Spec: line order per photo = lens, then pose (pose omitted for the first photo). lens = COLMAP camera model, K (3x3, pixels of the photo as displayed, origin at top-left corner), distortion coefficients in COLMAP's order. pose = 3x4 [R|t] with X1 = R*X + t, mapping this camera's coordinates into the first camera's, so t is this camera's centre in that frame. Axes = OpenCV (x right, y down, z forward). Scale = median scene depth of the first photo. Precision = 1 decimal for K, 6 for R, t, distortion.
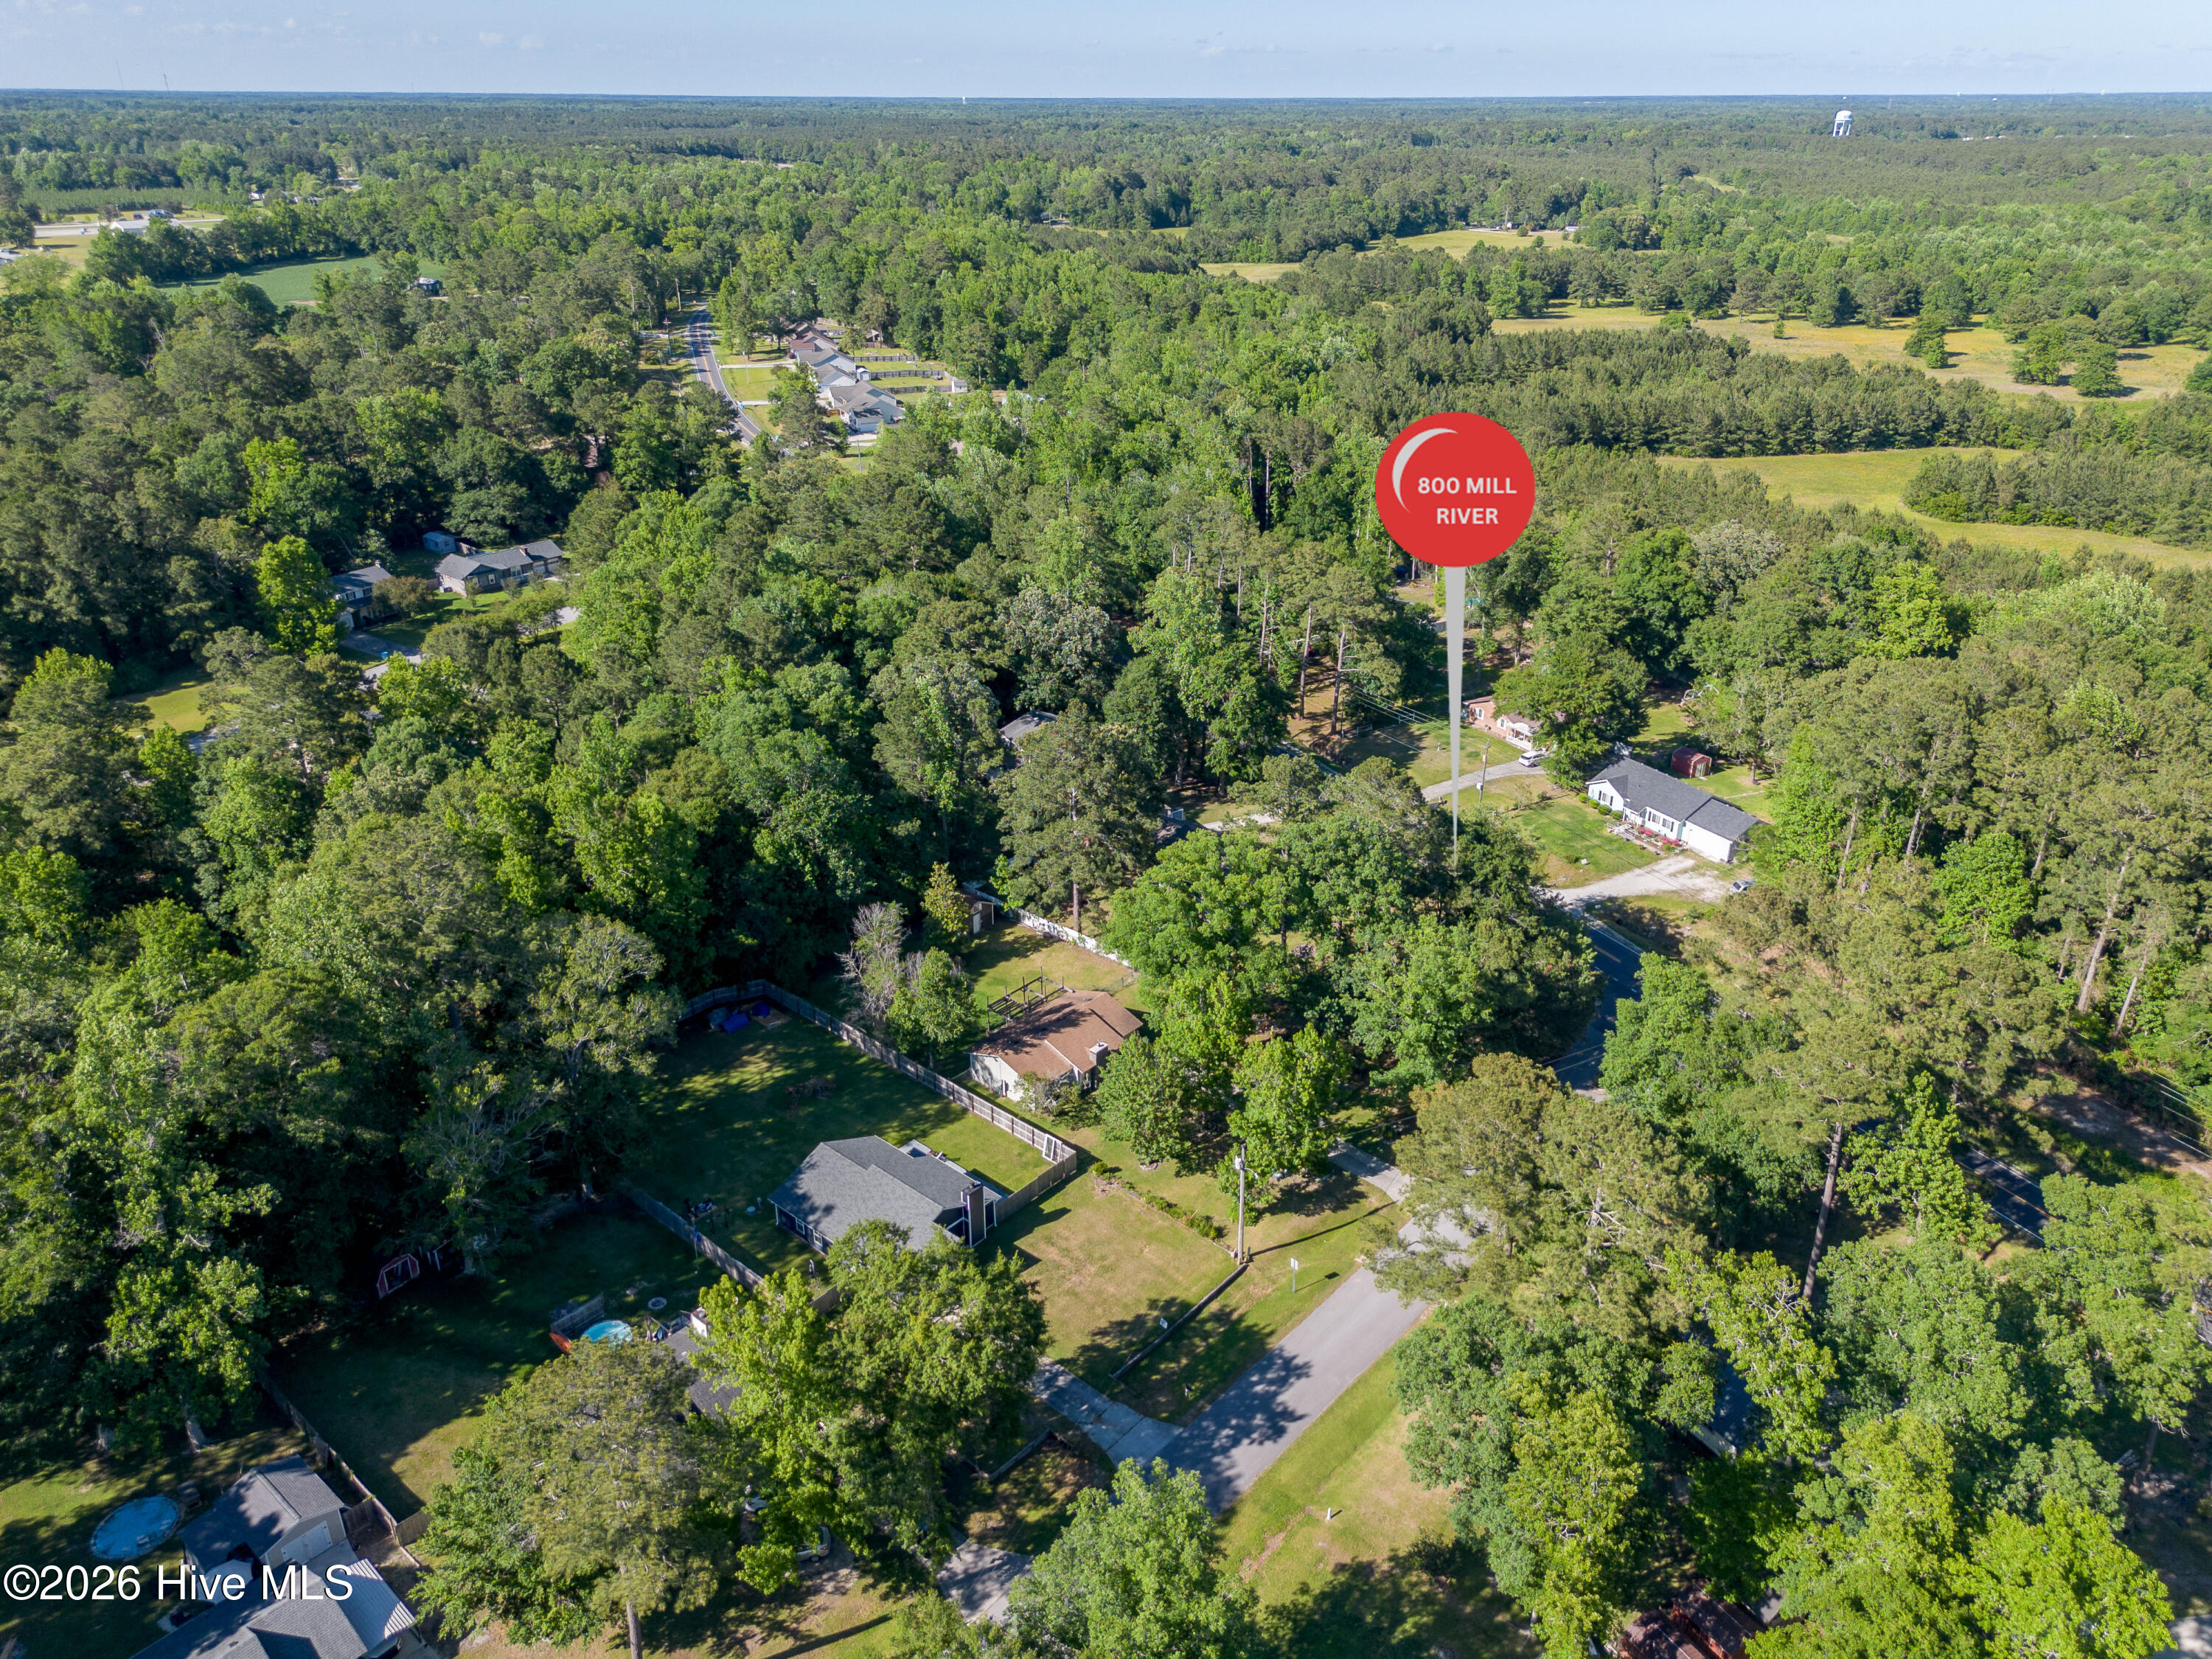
lens RADIAL K [[1561.1, 0, 1114.1], [0, 1561.1, 786.5], [0, 0, 1]] dist [0.073698, -0.047596]
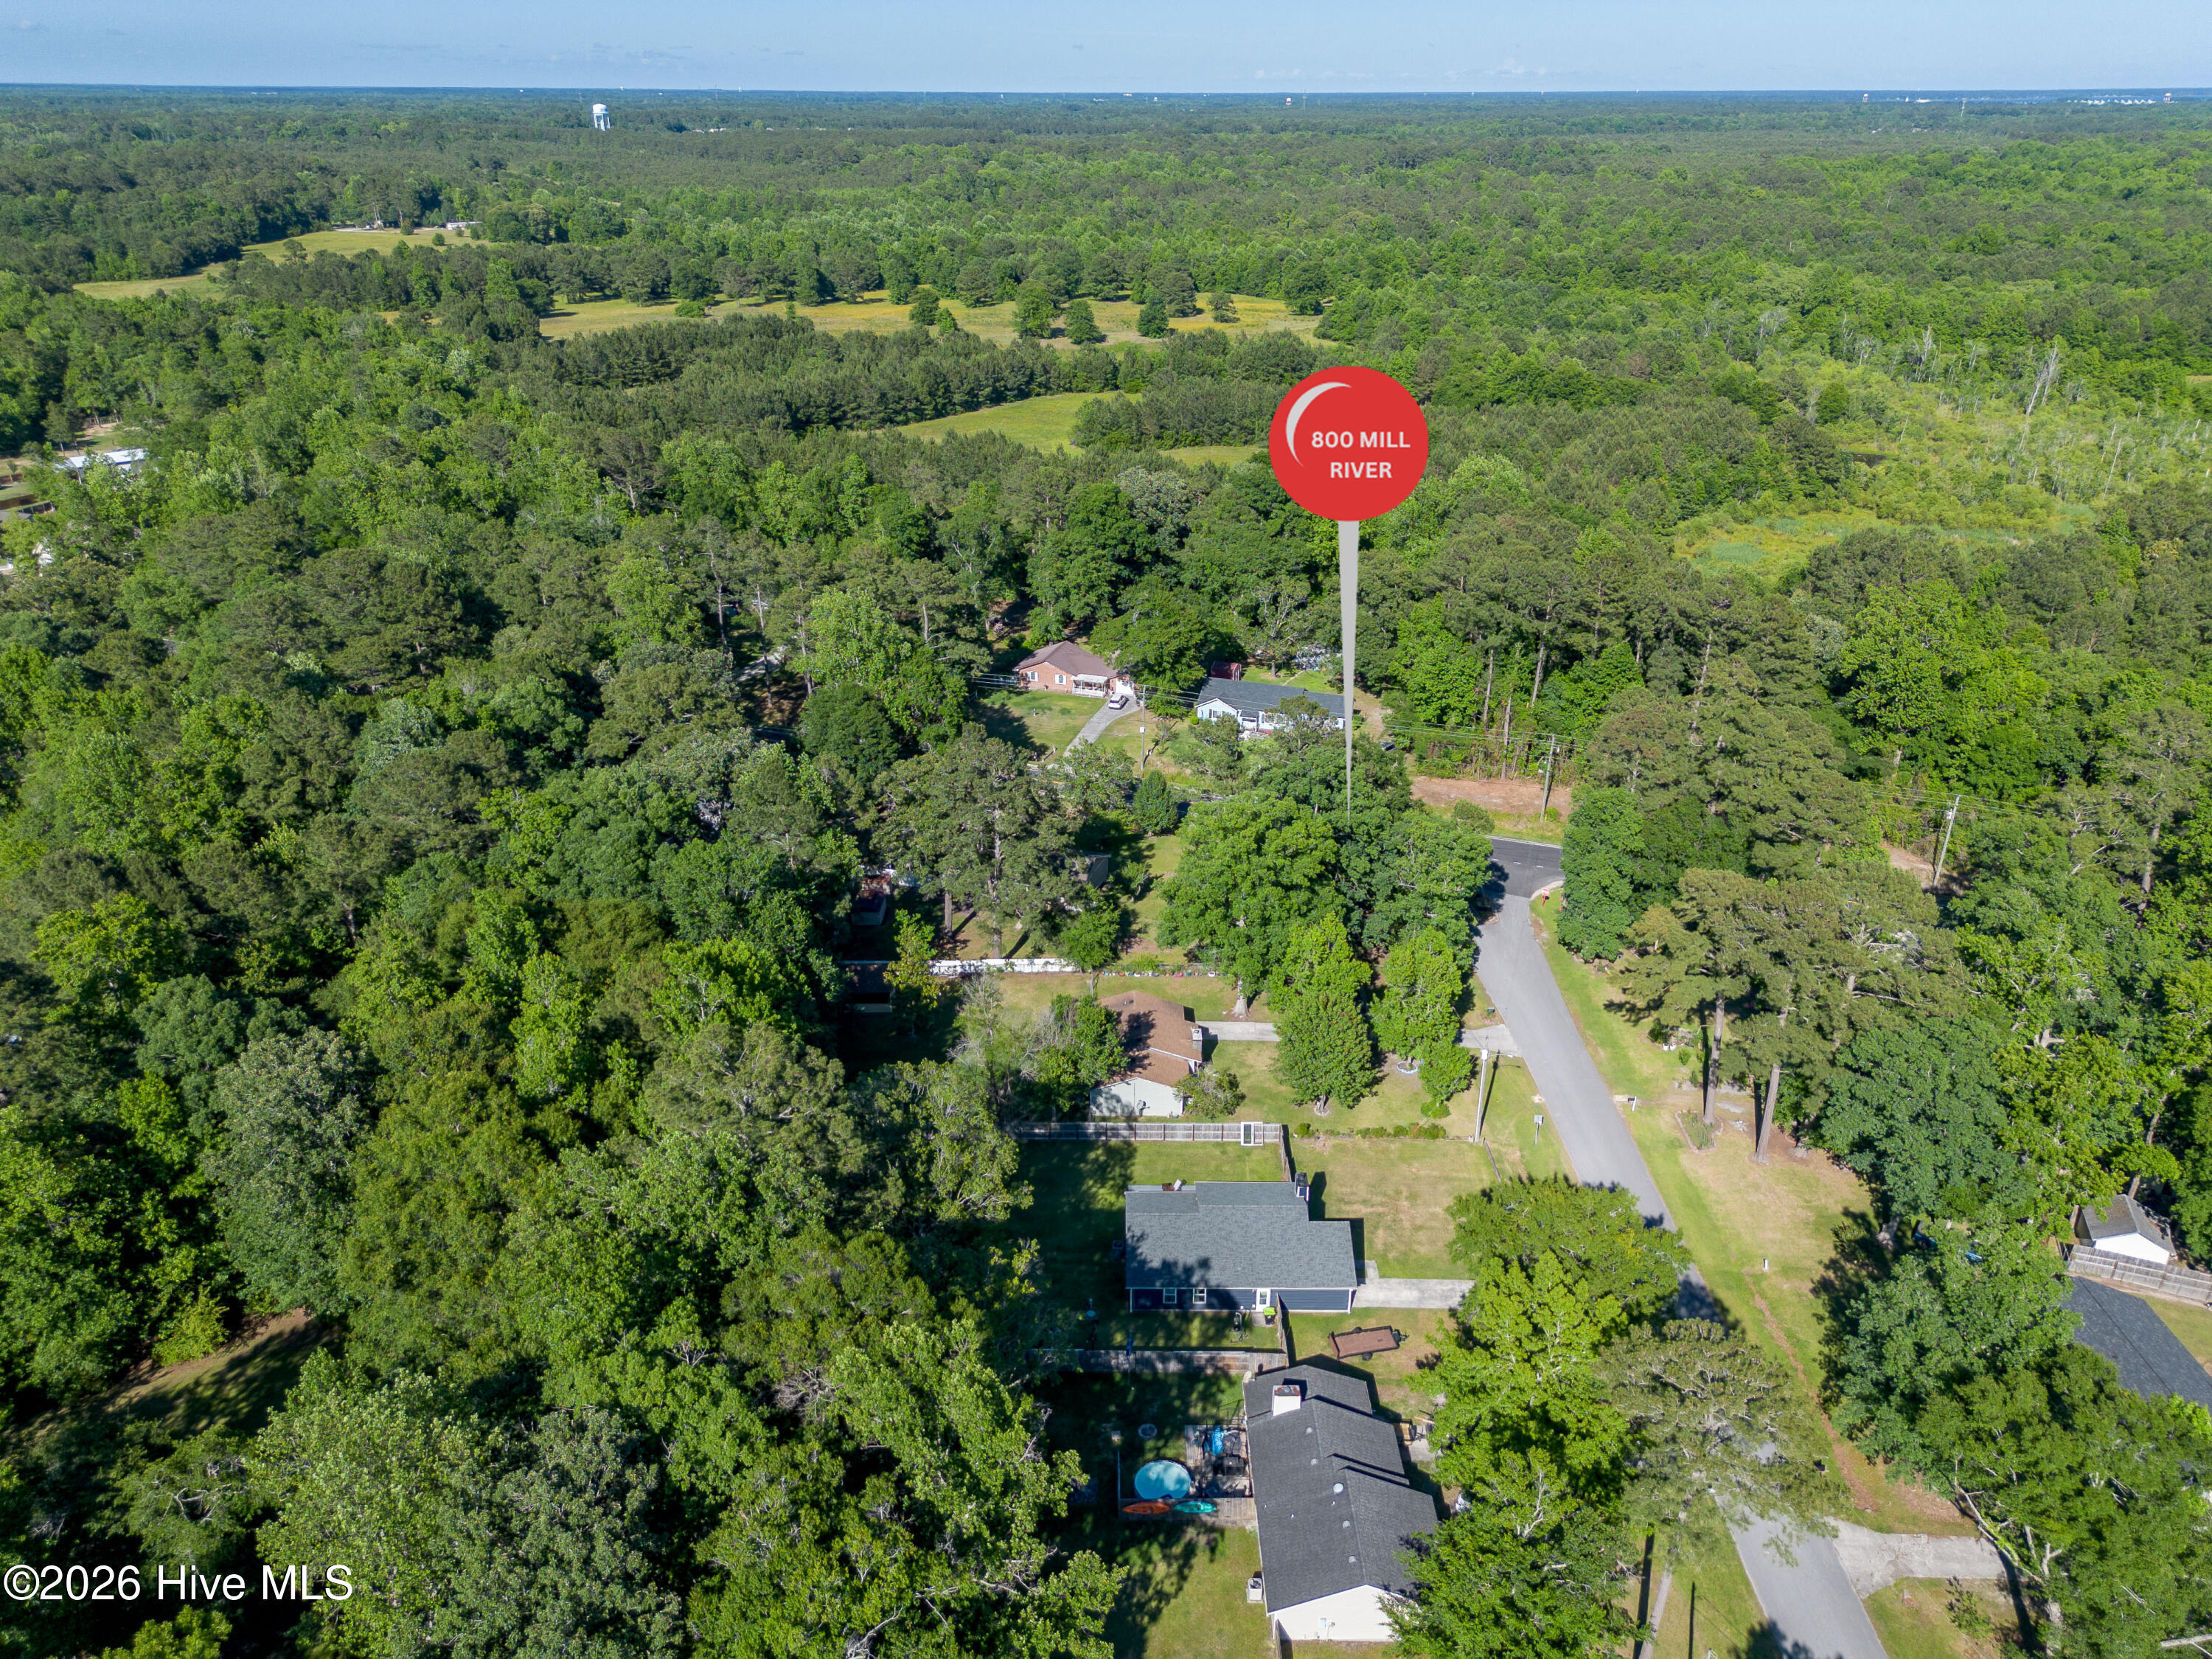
lens RADIAL K [[1561.1, 0, 1114.1], [0, 1561.1, 786.5], [0, 0, 1]] dist [0.073698, -0.047596]
pose [[0.758769, -0.268819, 0.593301, -0.188413], [0.266269, 0.959293, 0.094116, -0.030048], [-0.594450, 0.086566, 0.799460, 0.064653]]
